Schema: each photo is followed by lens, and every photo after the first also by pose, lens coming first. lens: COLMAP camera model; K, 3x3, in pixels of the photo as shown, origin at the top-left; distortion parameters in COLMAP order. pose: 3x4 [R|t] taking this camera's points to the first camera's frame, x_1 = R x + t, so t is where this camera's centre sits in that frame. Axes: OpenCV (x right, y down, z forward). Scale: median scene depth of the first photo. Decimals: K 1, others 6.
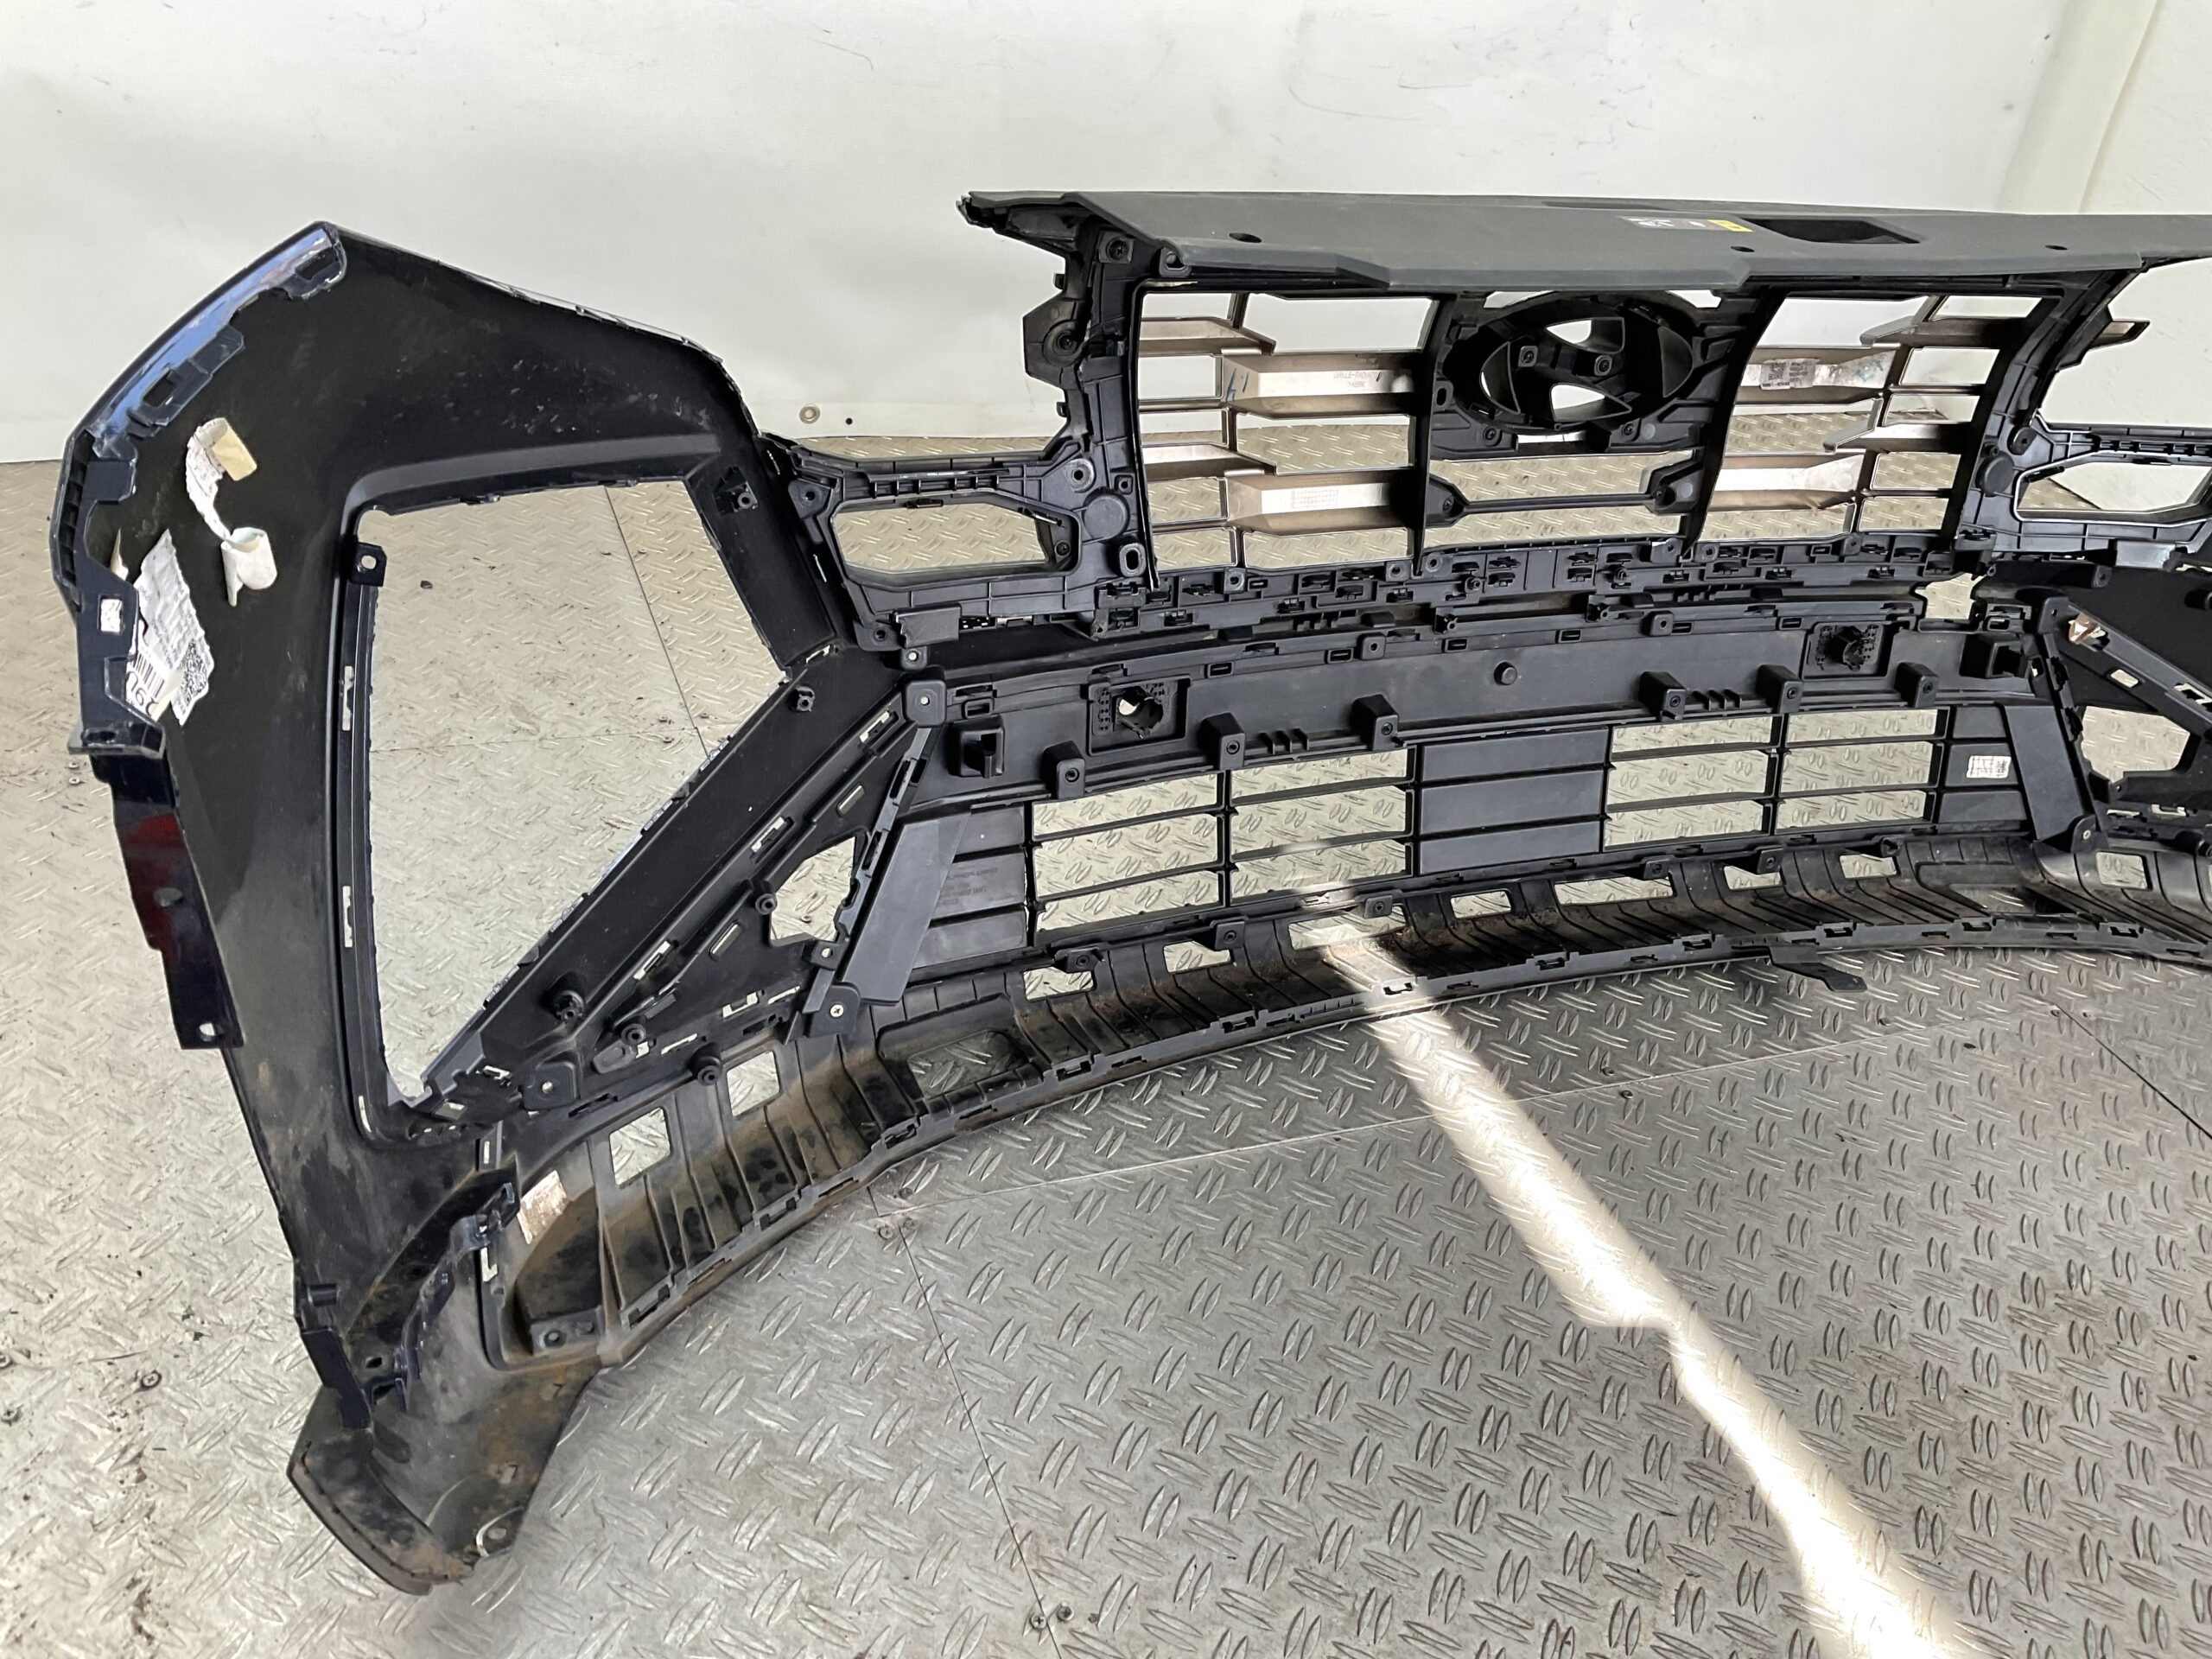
lens RADIAL K [[1841.7, 0, 1098.8], [0, 1841.7, 825.6], [0, 0, 1]] dist [0.082579, -0.146209]
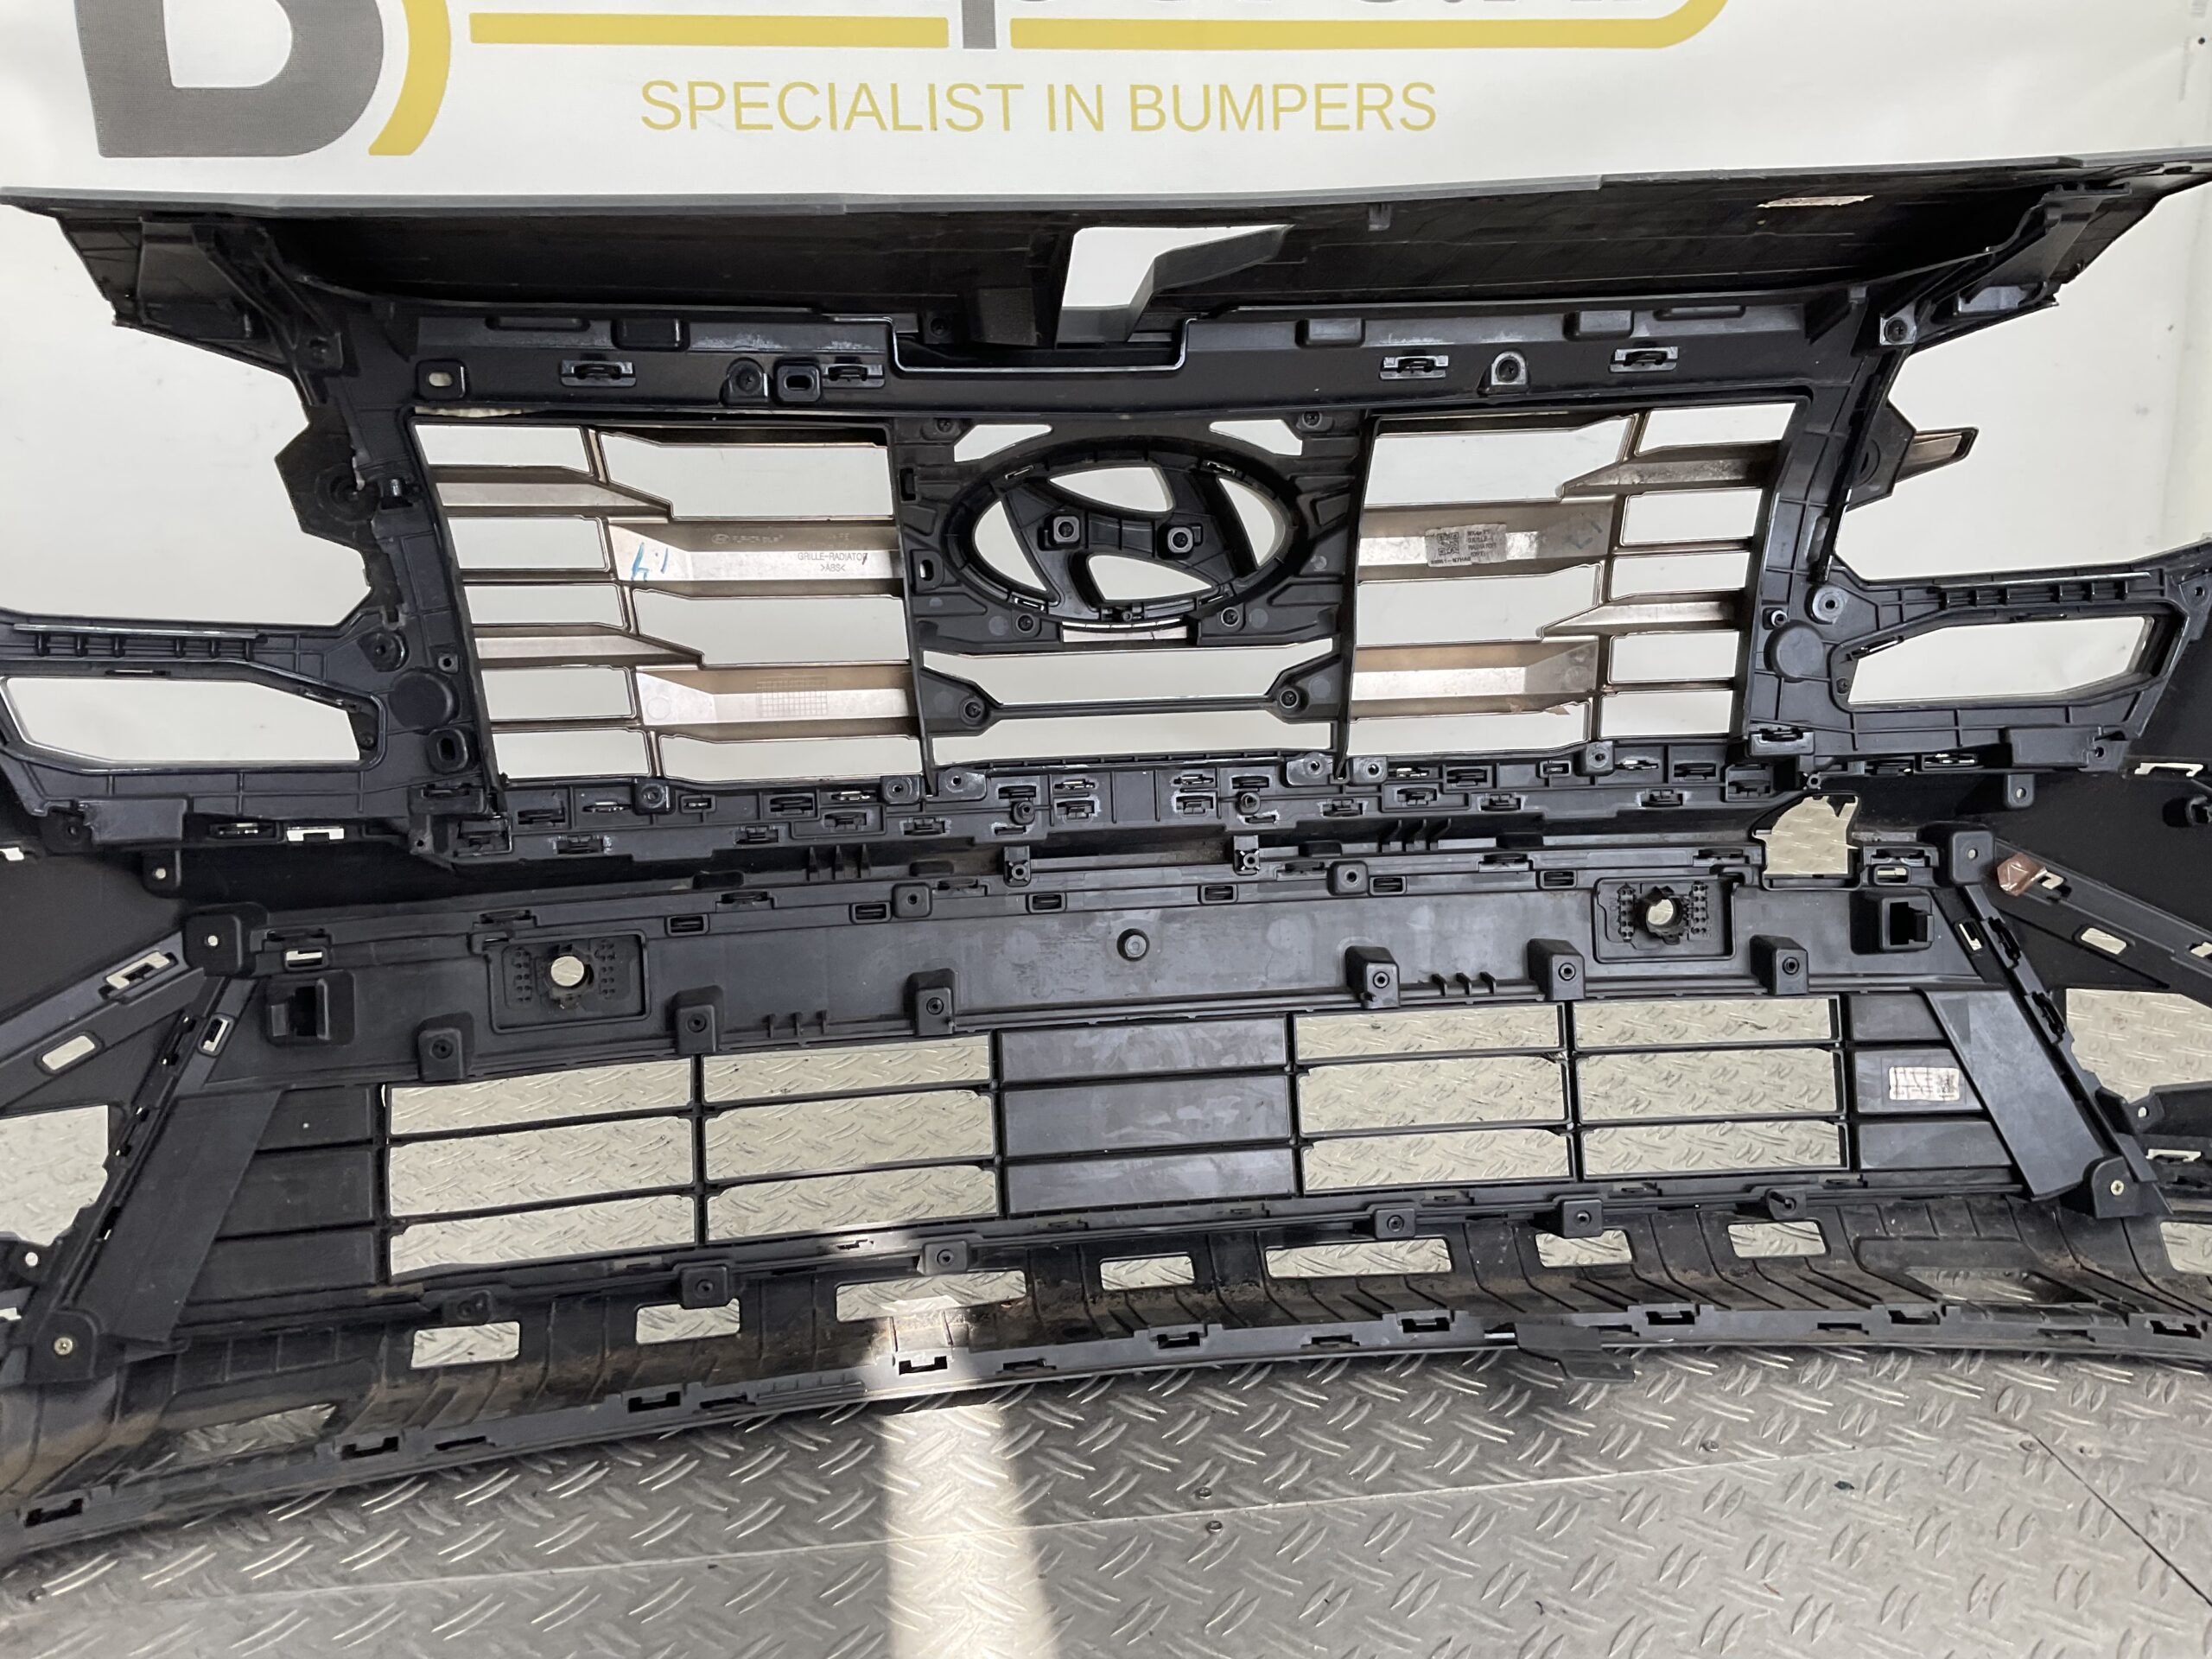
lens RADIAL K [[1863.3, 0, 966.6], [0, 1863.3, 772.9], [0, 0, 1]] dist [0.084492, -0.102108]
pose [[0.964397, -0.071349, -0.254651, 0.344234], [-0.015685, 0.945791, -0.324396, 0.097847], [0.263992, 0.316841, 0.911000, 0.250826]]
